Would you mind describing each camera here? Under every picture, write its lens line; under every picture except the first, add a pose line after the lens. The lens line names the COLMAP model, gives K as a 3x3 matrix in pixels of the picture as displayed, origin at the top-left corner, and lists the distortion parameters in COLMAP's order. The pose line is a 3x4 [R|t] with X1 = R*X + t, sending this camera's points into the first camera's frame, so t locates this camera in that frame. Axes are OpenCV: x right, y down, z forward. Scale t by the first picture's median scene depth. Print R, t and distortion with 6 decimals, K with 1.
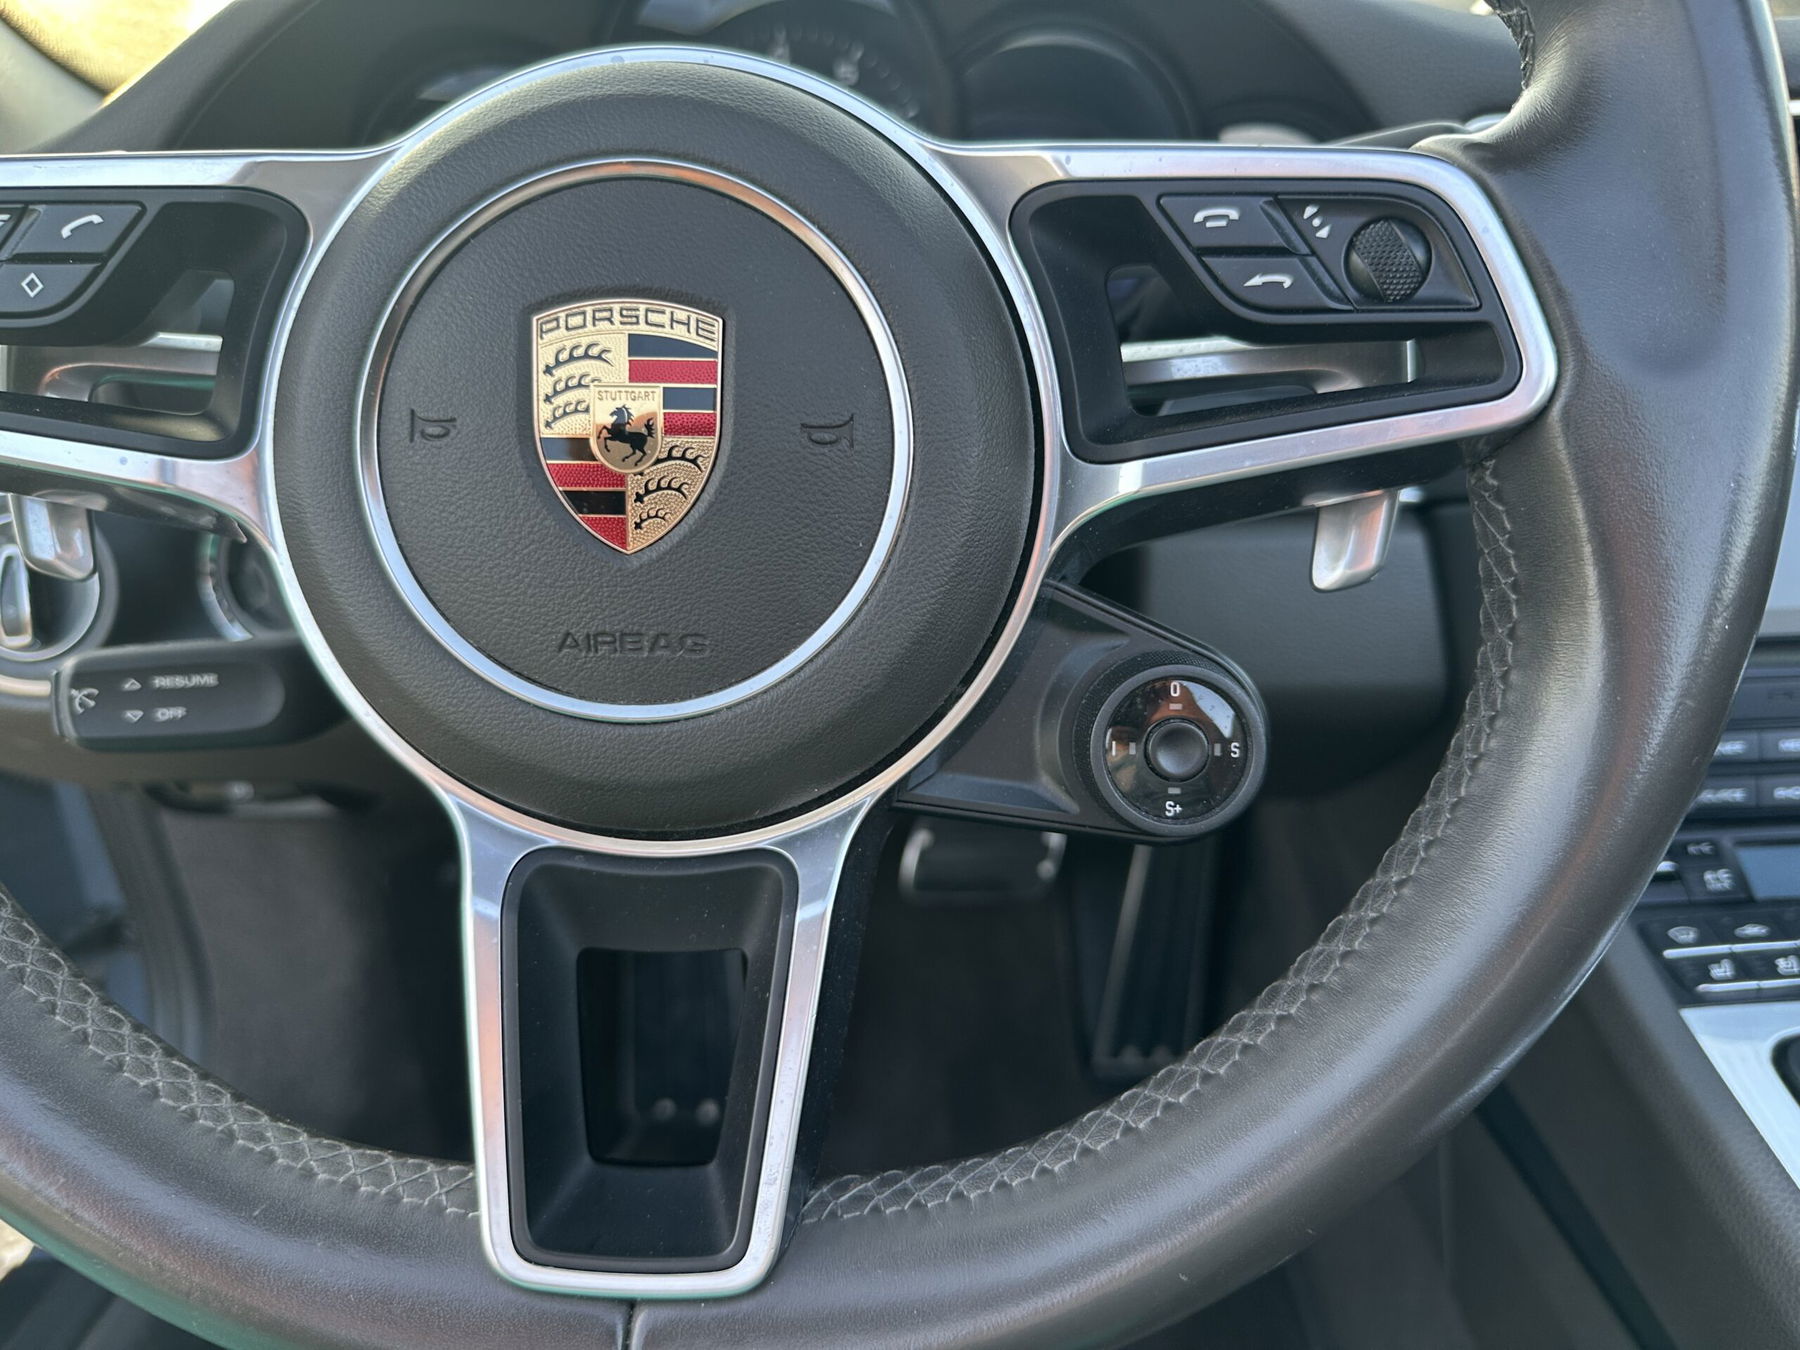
lens RADIAL K [[1255.8, 0, 888.1], [0, 1255.8, 677.8], [0, 0, 1]] dist [0.002914, -0.007661]
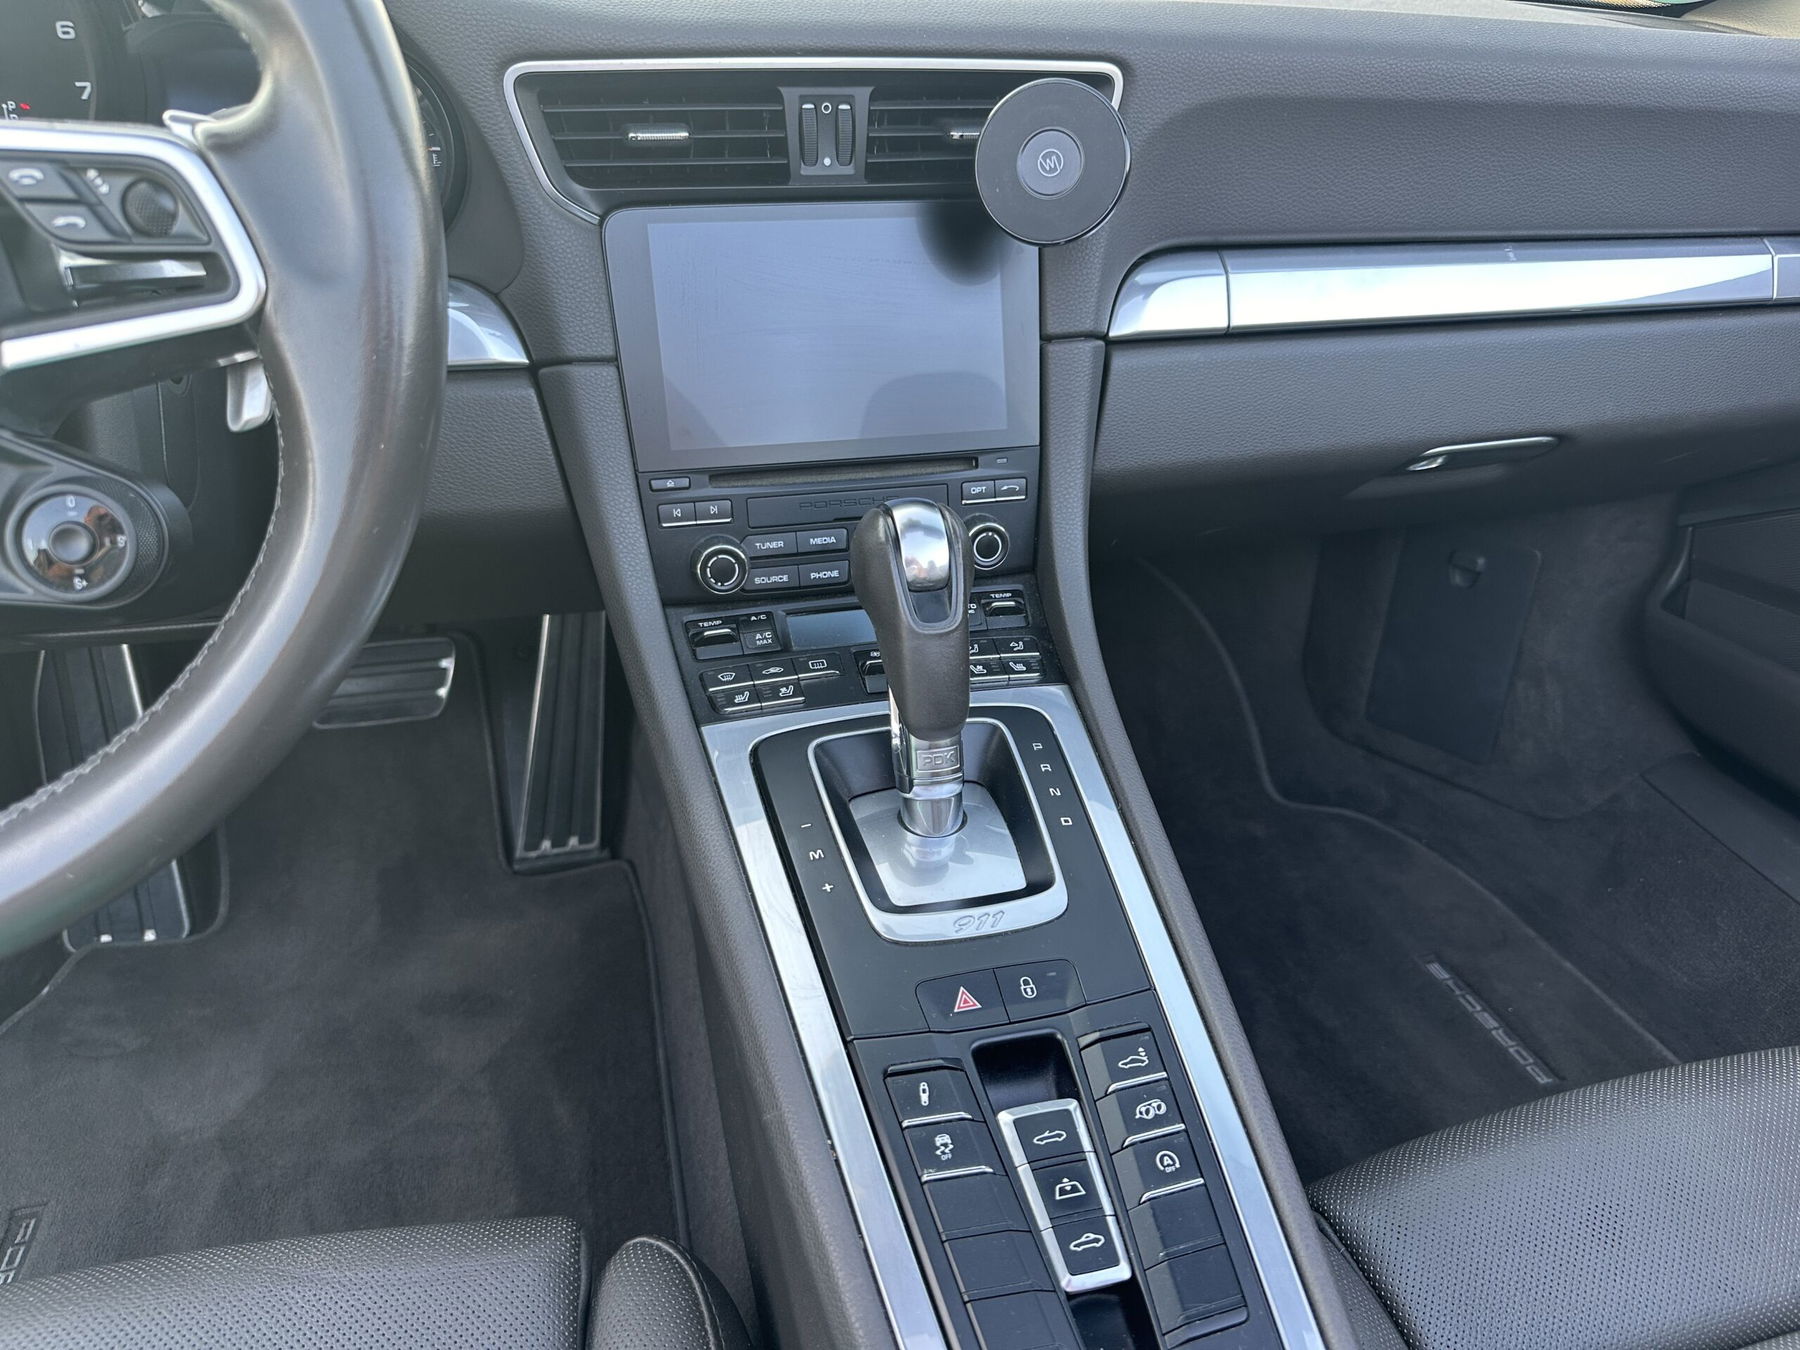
lens RADIAL K [[1255.8, 0, 949.3], [0, 1255.8, 671.3], [0, 0, 1]] dist [0.002914, -0.007661]
pose [[0.966019, -0.073686, 0.247746, 0.893770], [0.050245, 0.993753, 0.099650, 0.118253], [-0.253541, -0.083816, 0.963686, -0.738509]]
